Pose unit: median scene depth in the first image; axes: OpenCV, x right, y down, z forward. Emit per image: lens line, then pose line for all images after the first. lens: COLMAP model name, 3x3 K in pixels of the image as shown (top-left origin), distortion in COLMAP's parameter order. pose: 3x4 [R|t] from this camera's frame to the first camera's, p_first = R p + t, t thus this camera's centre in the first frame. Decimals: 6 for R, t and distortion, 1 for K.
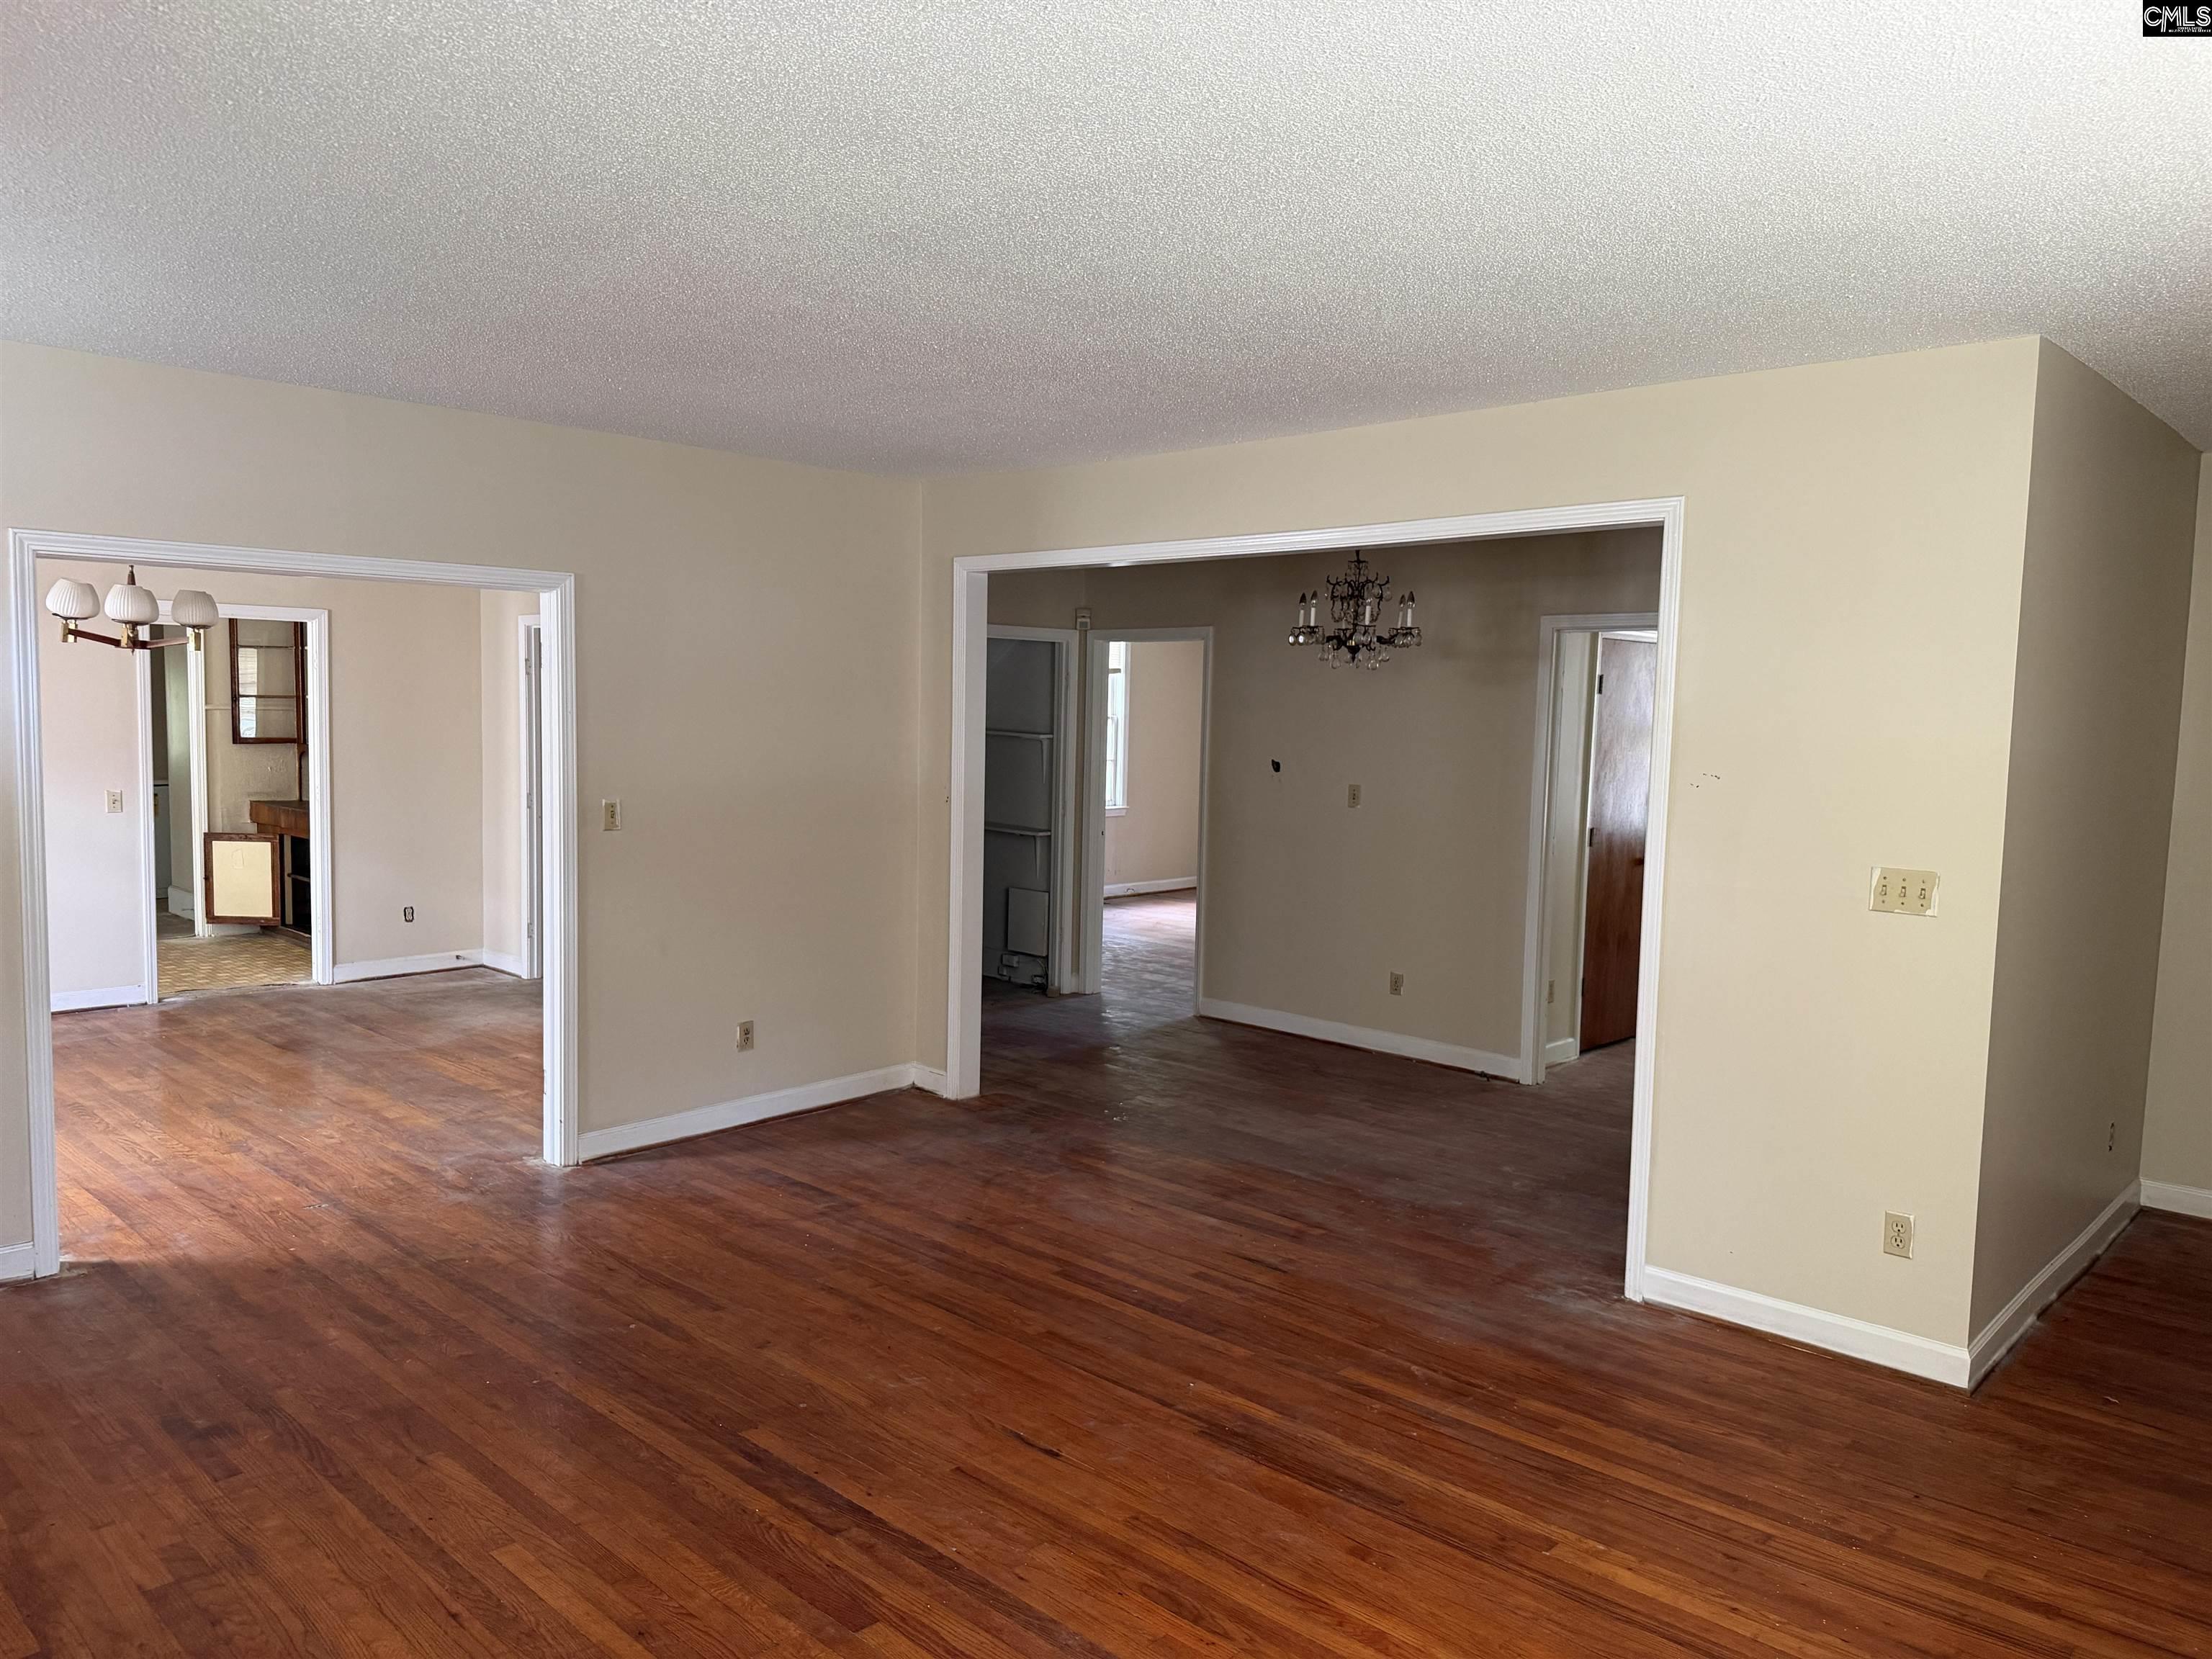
lens RADIAL K [[1566.2, 0, 1106.0], [0, 1566.2, 829.5], [0, 0, 1]] dist [-0.000978, -0.000604]
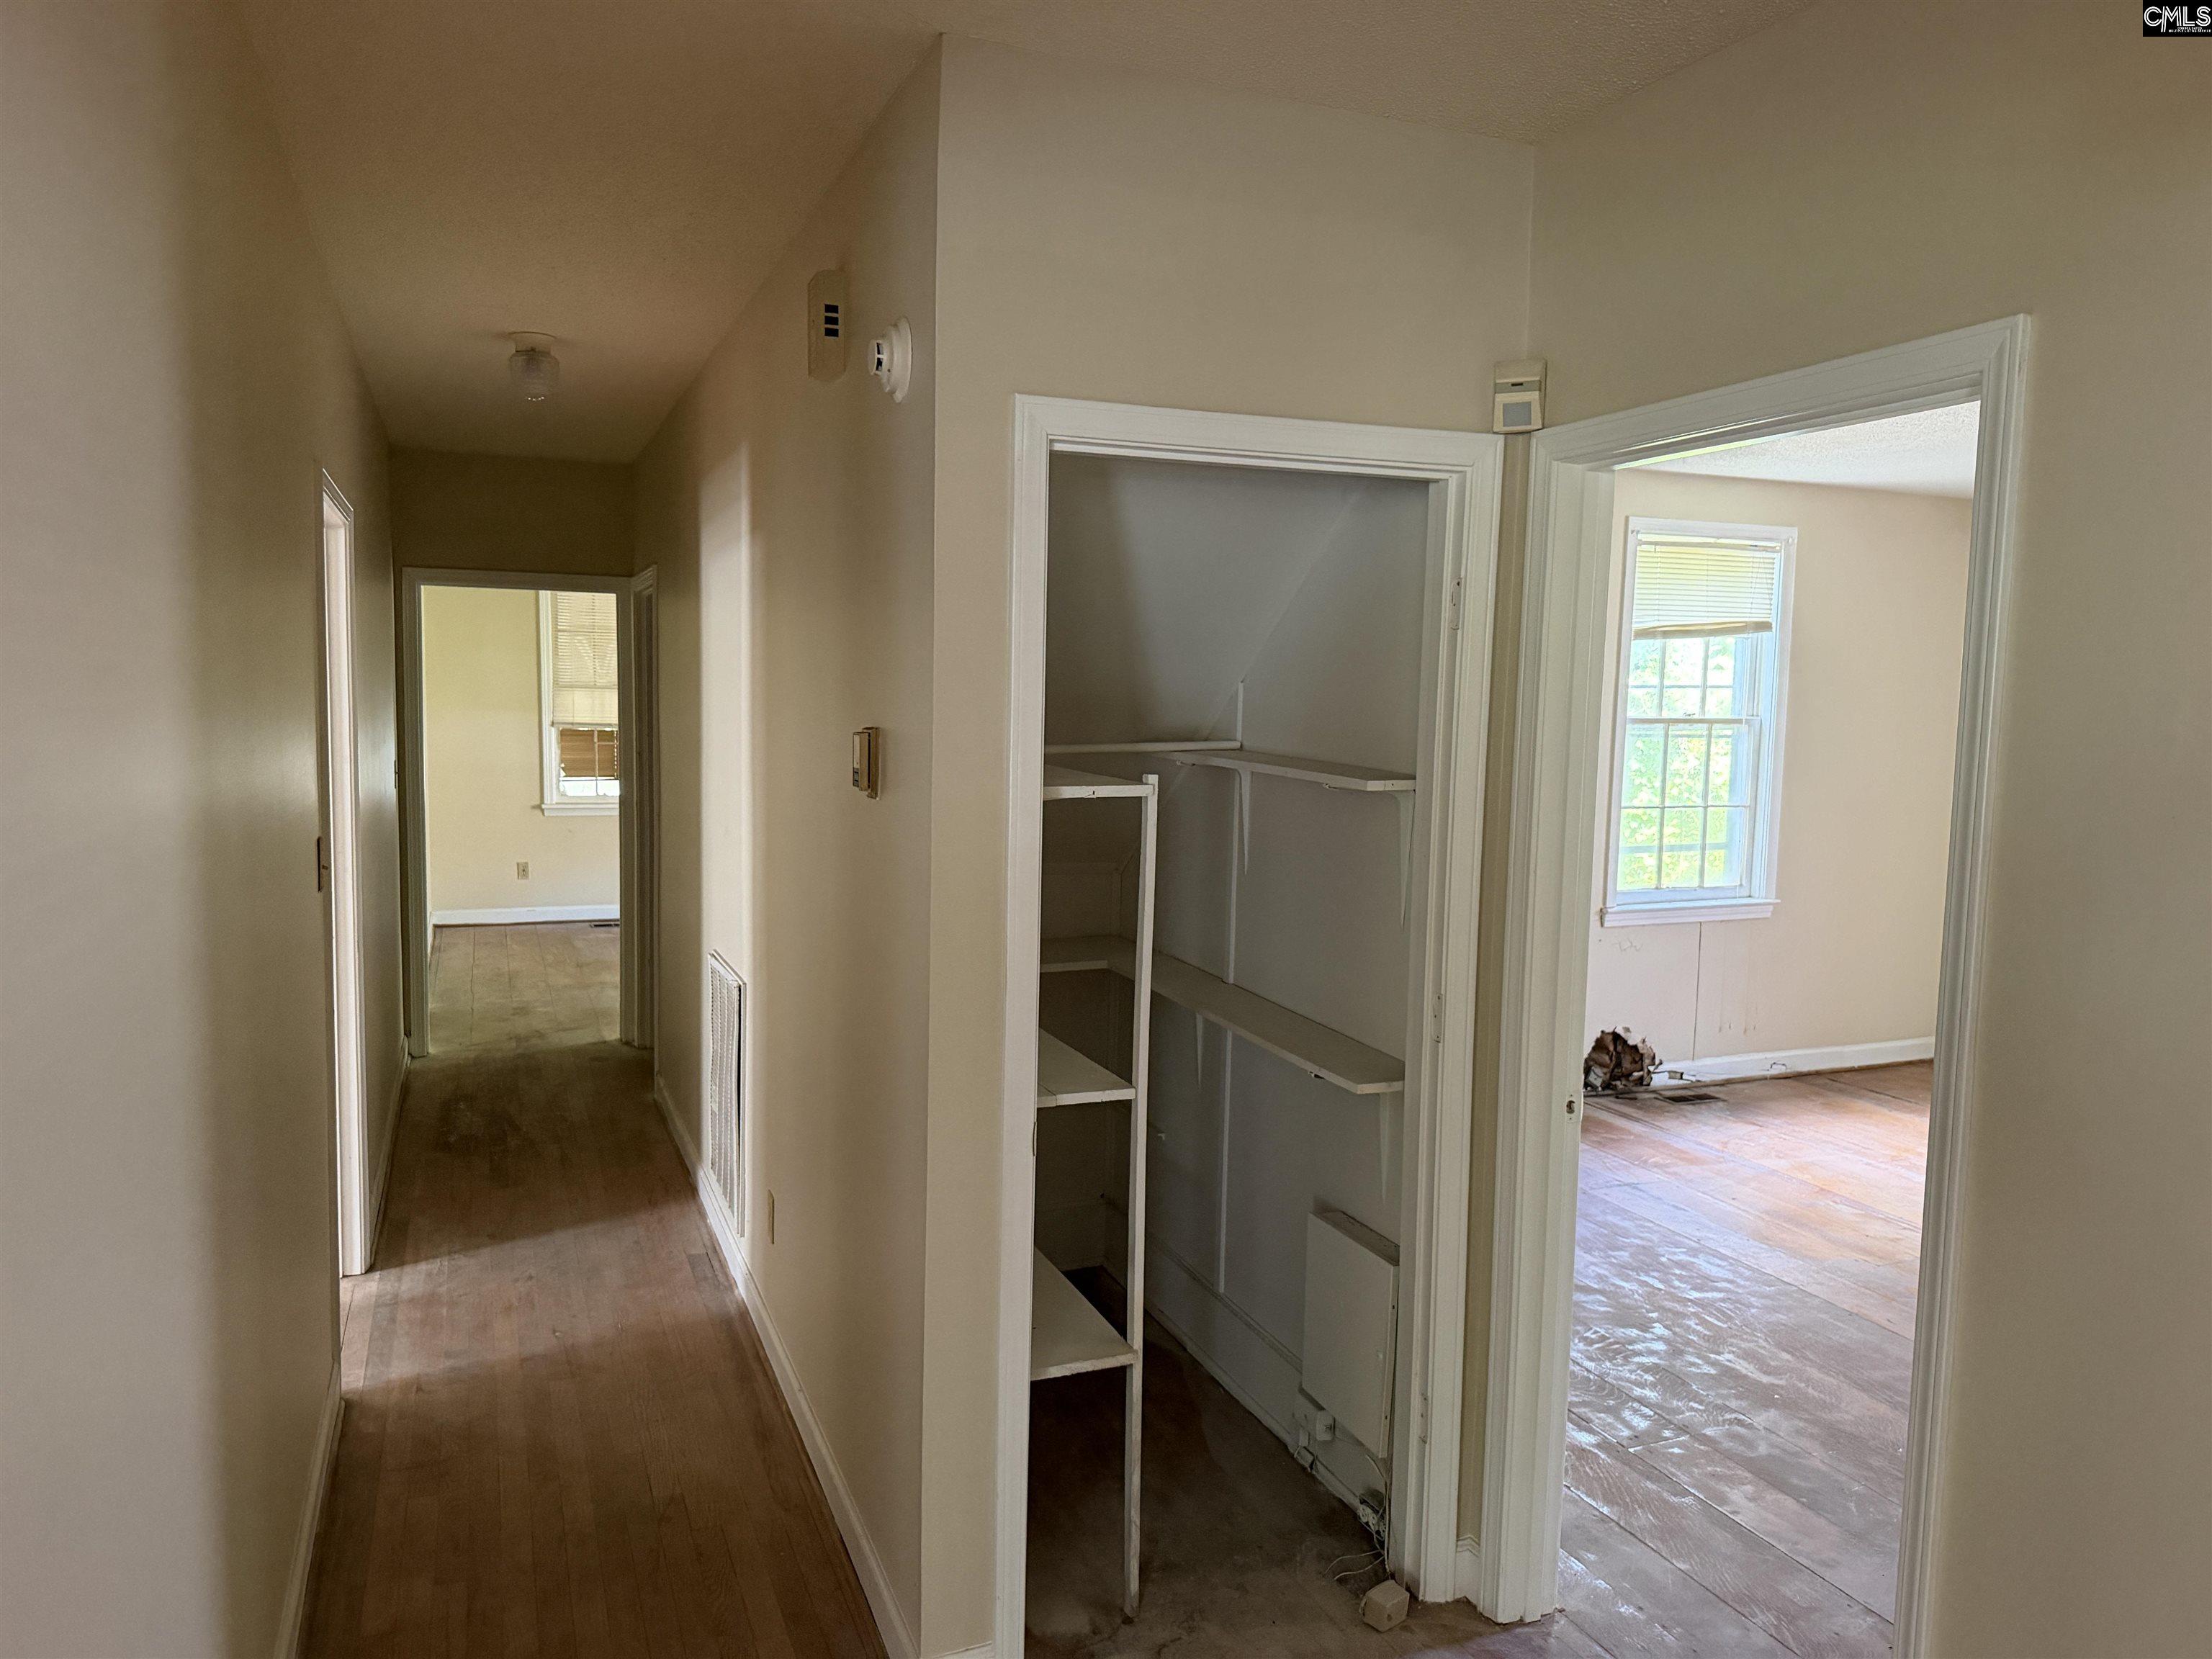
lens RADIAL K [[1566.2, 0, 1106.0], [0, 1566.2, 829.5], [0, 0, 1]] dist [-0.000978, -0.000604]
pose [[0.906248, 0.032340, -0.421507, 0.042963], [-0.032221, 0.999453, 0.007408, -0.051281], [0.421517, 0.006868, 0.906795, 0.695183]]
